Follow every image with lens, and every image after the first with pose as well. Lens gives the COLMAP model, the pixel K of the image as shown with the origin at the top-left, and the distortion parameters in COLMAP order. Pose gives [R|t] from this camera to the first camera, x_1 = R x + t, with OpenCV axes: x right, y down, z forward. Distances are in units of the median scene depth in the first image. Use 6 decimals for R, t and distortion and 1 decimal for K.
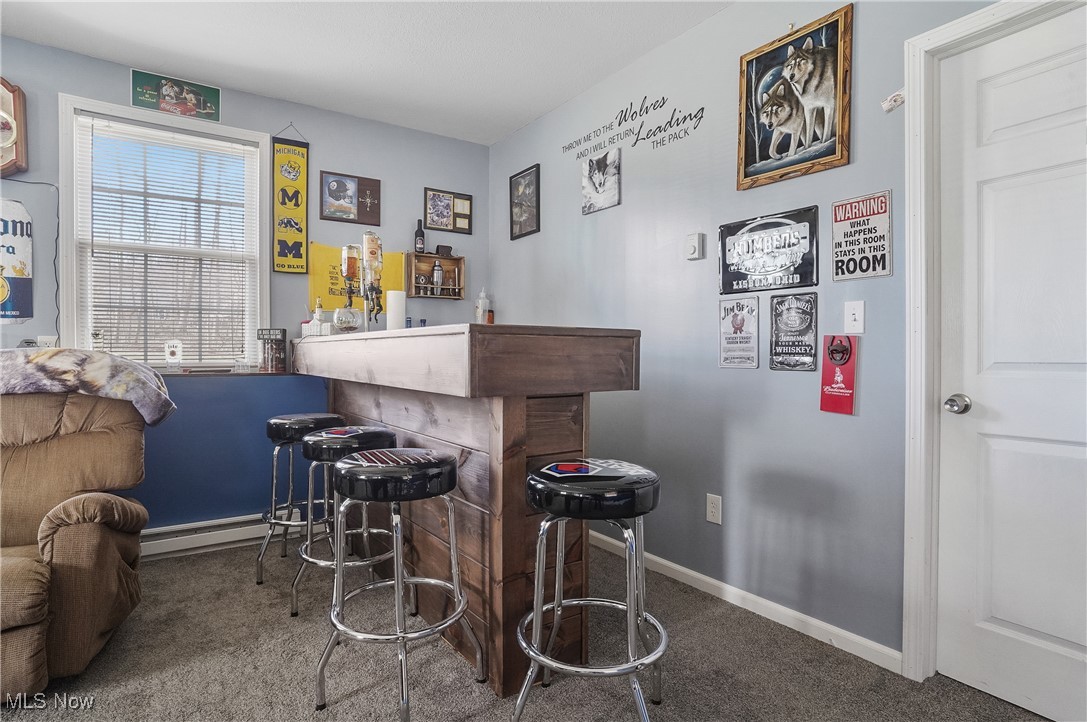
lens RADIAL K [[566.4, 0, 542.1], [0, 566.4, 357.9], [0, 0, 1]] dist [-0.031326, 0.005976]
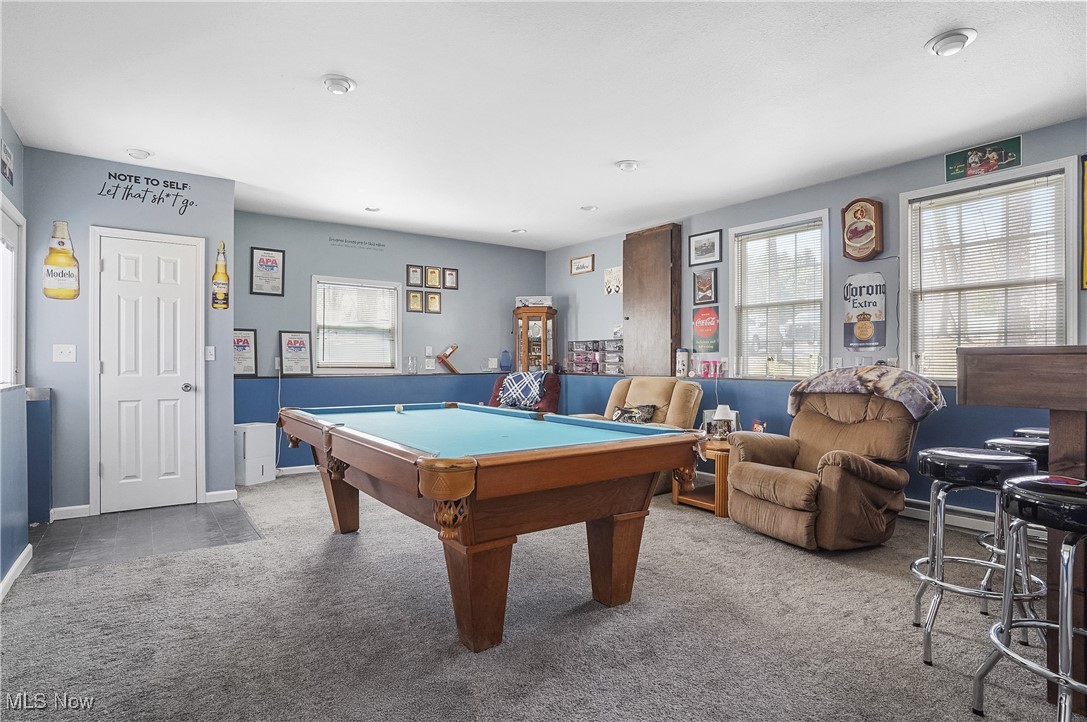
lens RADIAL K [[580.1, 0, 542.1], [0, 580.1, 364.3], [0, 0, 1]] dist [0.003780, 0.002407]
pose [[0.019309, -0.003778, -0.999806, 0.744953], [-0.015322, 0.999874, -0.004075, -0.001534], [0.999696, 0.015398, 0.019249, 0.023135]]
